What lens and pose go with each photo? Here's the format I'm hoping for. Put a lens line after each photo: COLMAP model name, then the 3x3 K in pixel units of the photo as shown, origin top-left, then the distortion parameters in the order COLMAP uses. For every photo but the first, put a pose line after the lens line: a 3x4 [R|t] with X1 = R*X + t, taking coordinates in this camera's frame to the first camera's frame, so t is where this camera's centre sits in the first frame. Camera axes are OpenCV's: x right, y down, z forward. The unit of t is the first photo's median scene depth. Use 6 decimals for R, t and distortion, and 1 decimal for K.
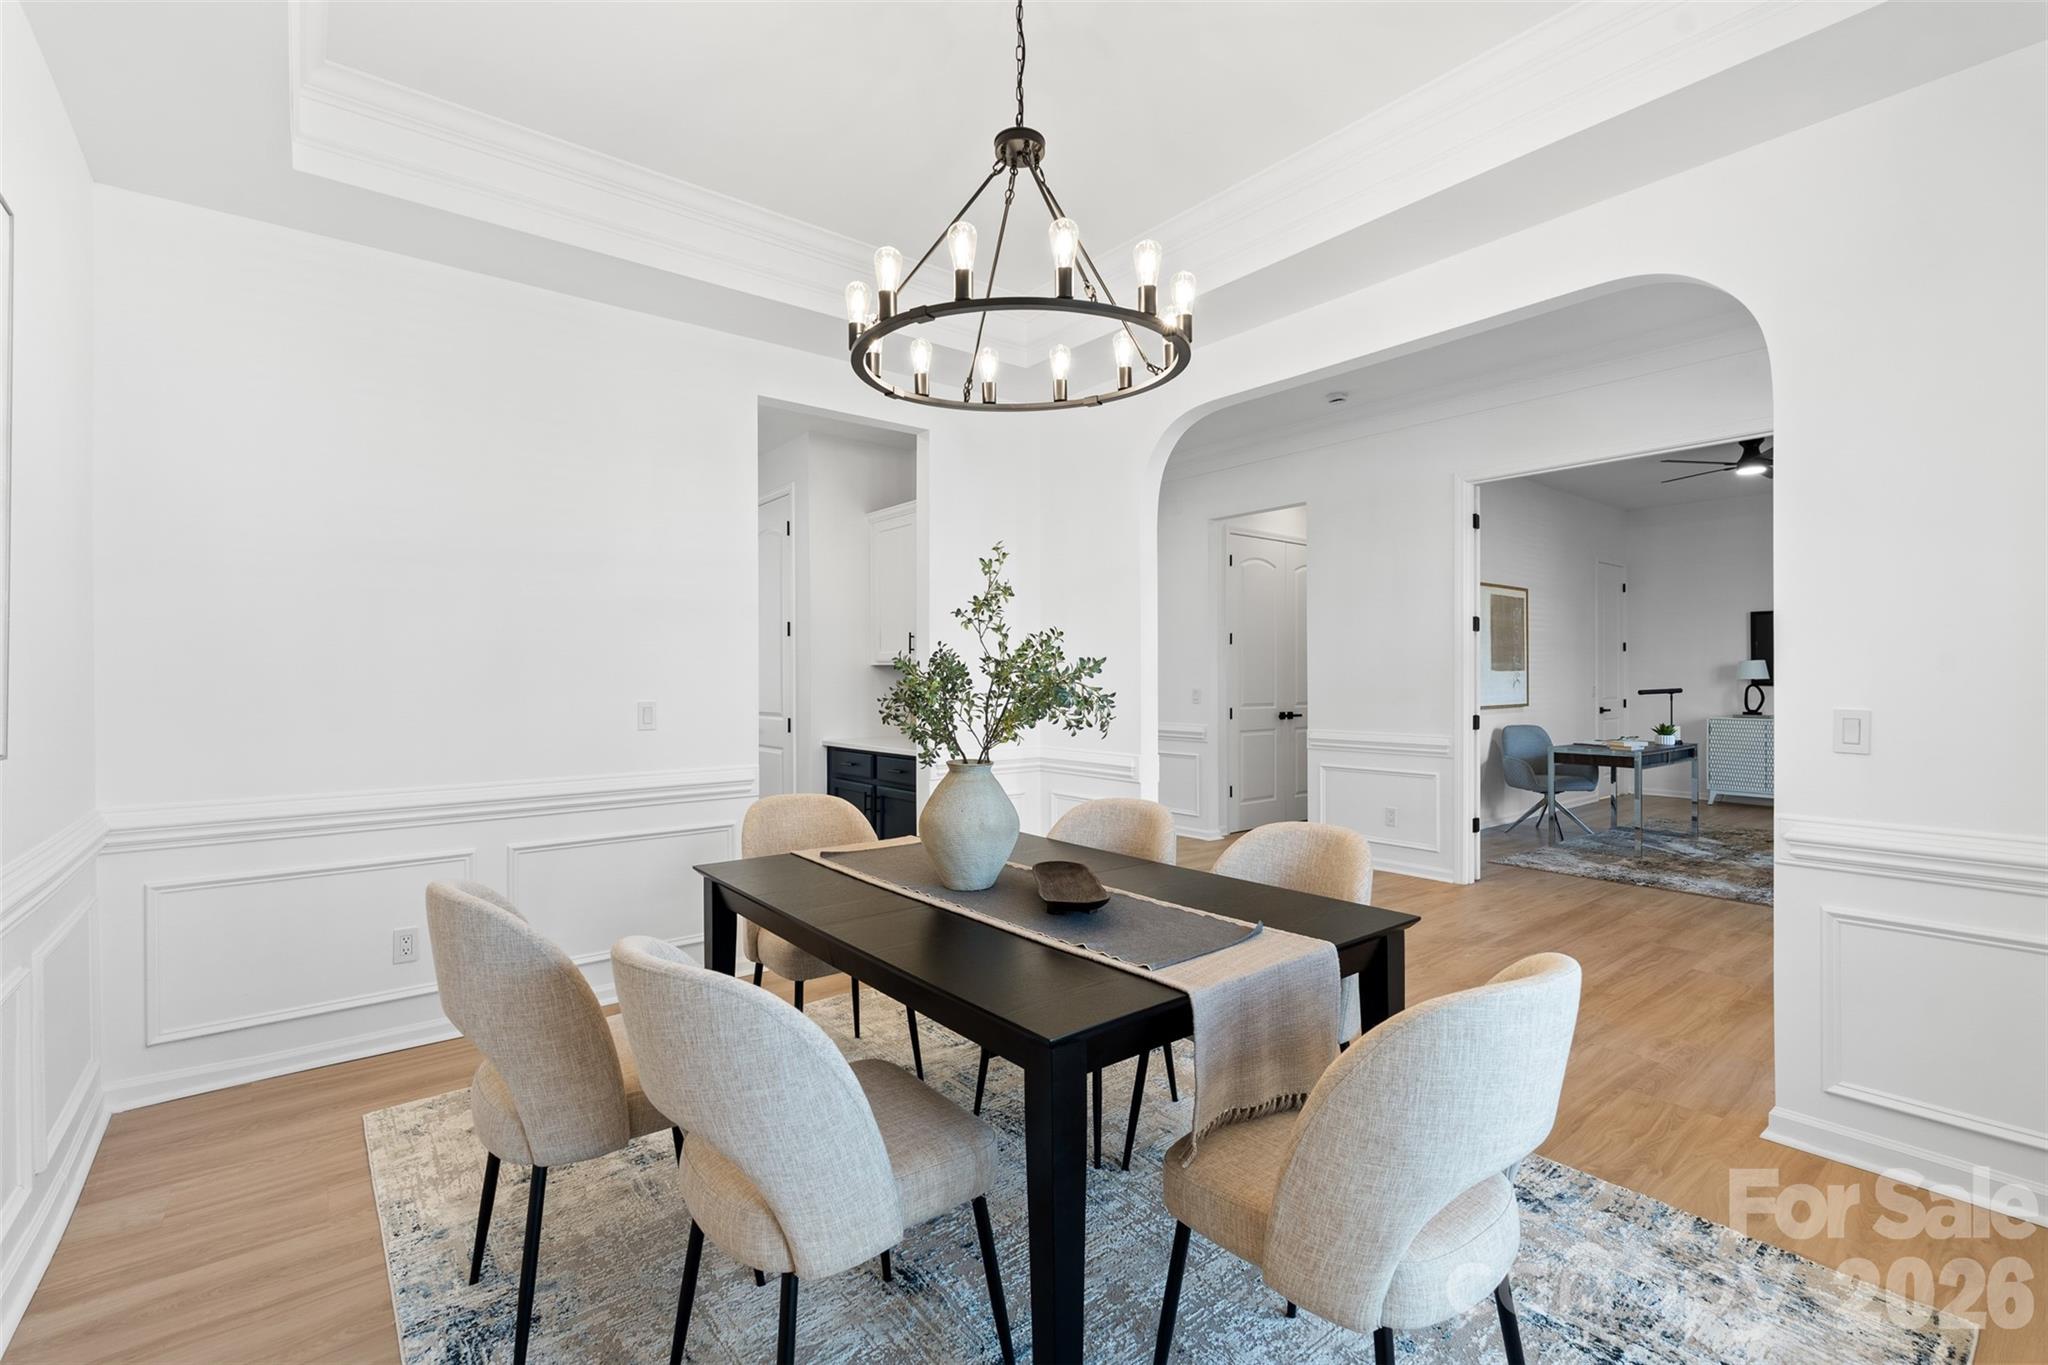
lens RADIAL K [[907.6, 0, 1037.4], [0, 907.6, 681.1], [0, 0, 1]] dist [-0.005933, 0.000757]
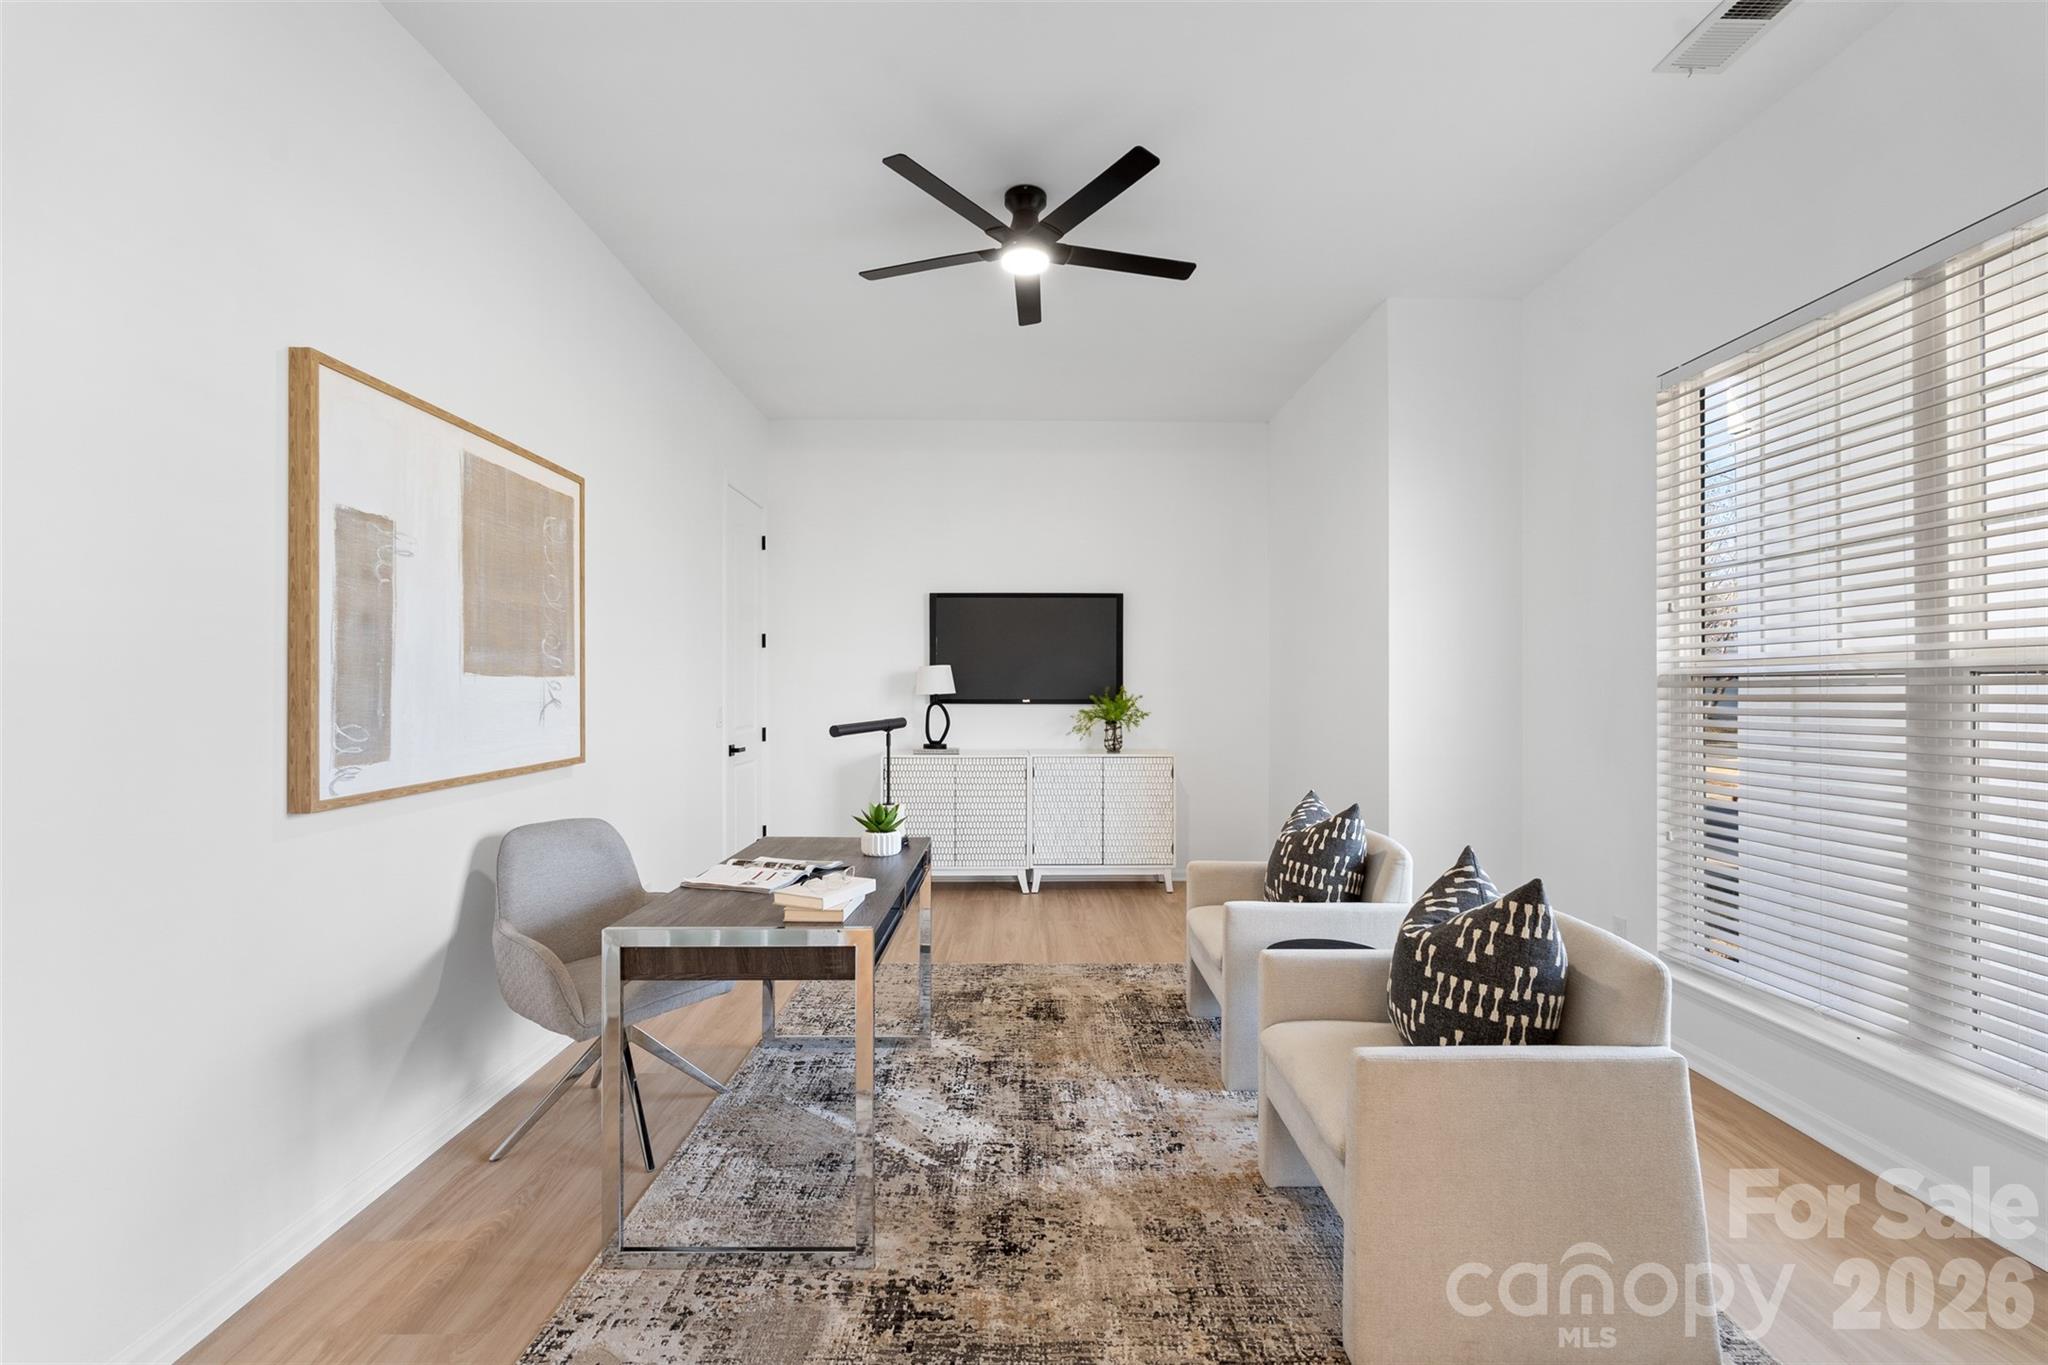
lens RADIAL K [[907.6, 0, 1030.4], [0, 907.6, 679.5], [0, 0, 1]] dist [-0.005933, 0.000757]
pose [[0.625853, 0.009270, 0.779886, 0.374310], [0.001943, 0.999908, -0.013445, -0.004771], [-0.779939, 0.009930, 0.625777, 0.628093]]
